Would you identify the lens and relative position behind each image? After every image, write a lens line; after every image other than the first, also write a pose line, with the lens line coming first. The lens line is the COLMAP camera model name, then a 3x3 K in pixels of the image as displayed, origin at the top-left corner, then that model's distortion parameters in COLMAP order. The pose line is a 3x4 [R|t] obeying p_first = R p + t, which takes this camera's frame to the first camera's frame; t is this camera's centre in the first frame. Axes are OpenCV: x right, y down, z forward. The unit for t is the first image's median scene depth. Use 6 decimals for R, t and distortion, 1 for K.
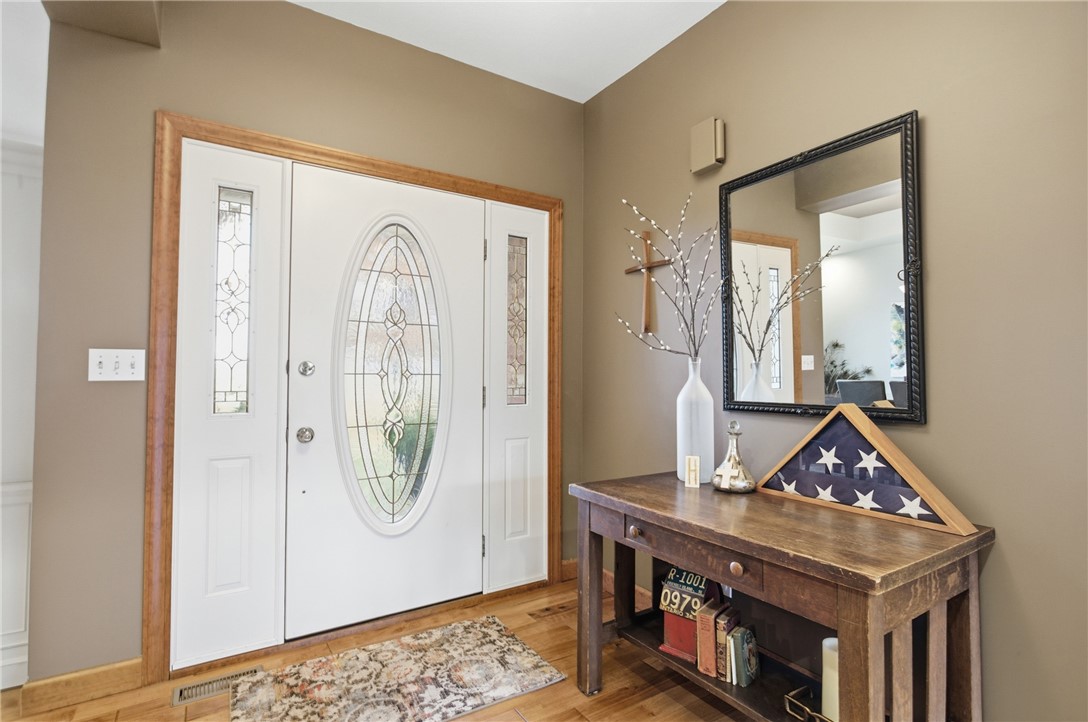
lens RADIAL K [[524.9, 0, 538.7], [0, 524.9, 358.9], [0, 0, 1]] dist [-0.007531, 0.000535]
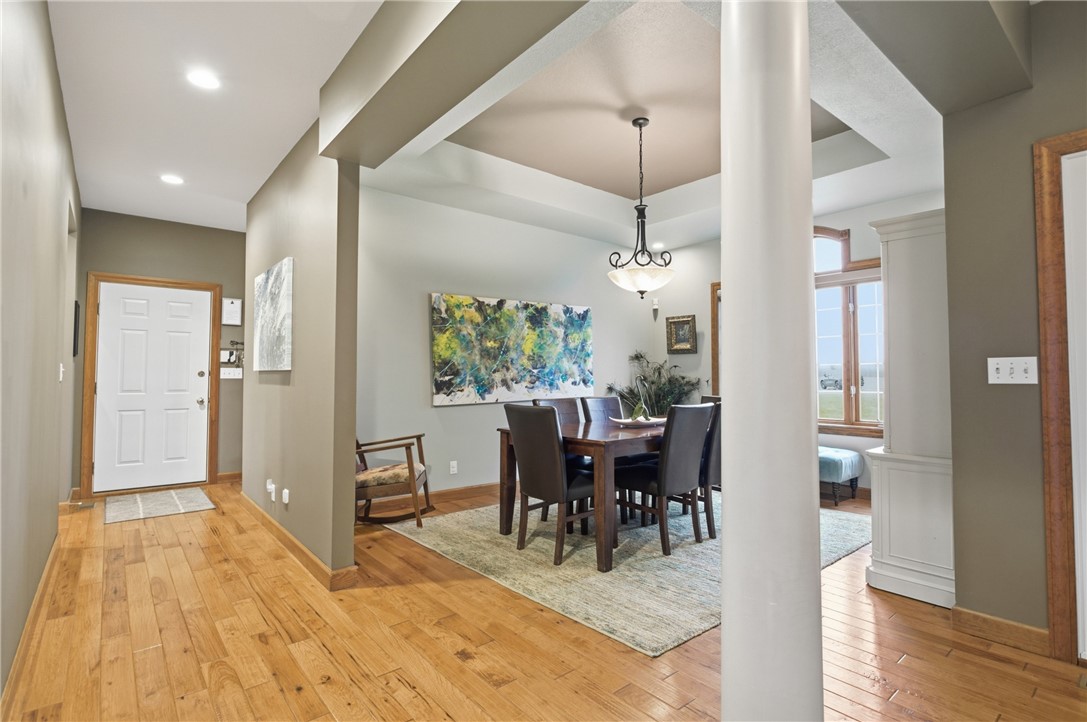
lens RADIAL K [[524.4, 0, 545.1], [0, 524.4, 362.1], [0, 0, 1]] dist [-0.007531, 0.000535]
pose [[0.138686, -0.033458, -0.989771, 0.214074], [0.034898, 0.998974, -0.028879, -0.009973], [0.989721, -0.030536, 0.139711, -0.208909]]
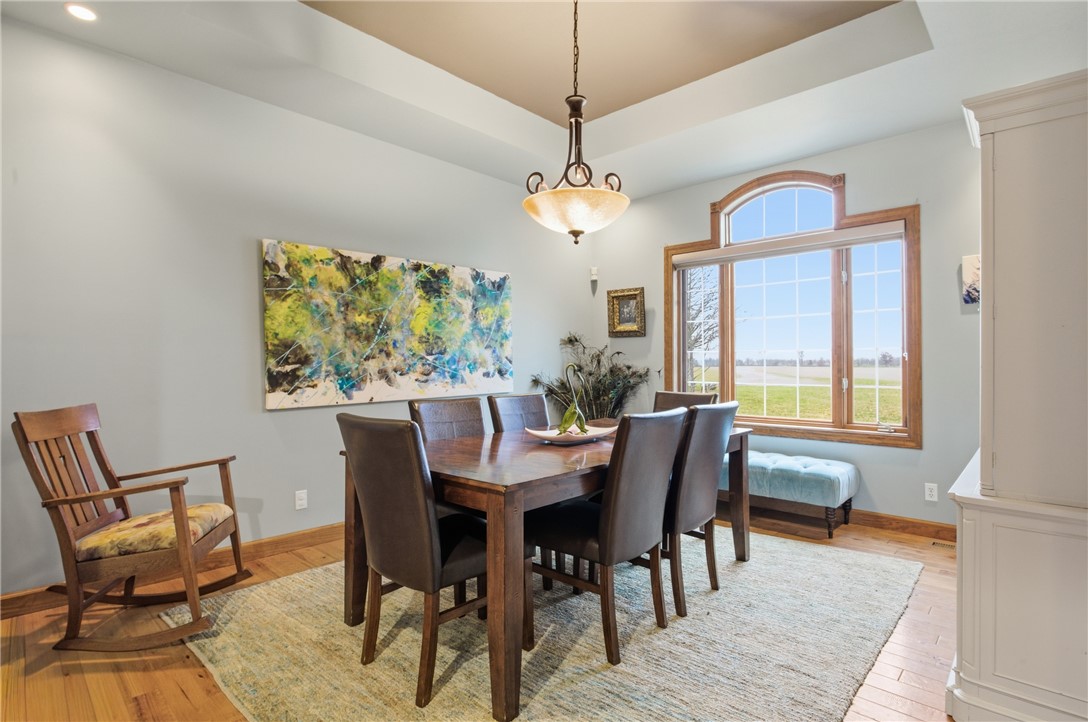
lens RADIAL K [[524.9, 0, 541.5], [0, 524.9, 364.7], [0, 0, 1]] dist [-0.007531, 0.000535]
pose [[0.249023, -0.007834, -0.968466, -0.491310], [0.034319, 0.999411, 0.000740, -0.005996], [0.967889, -0.033421, 0.249145, 0.034110]]
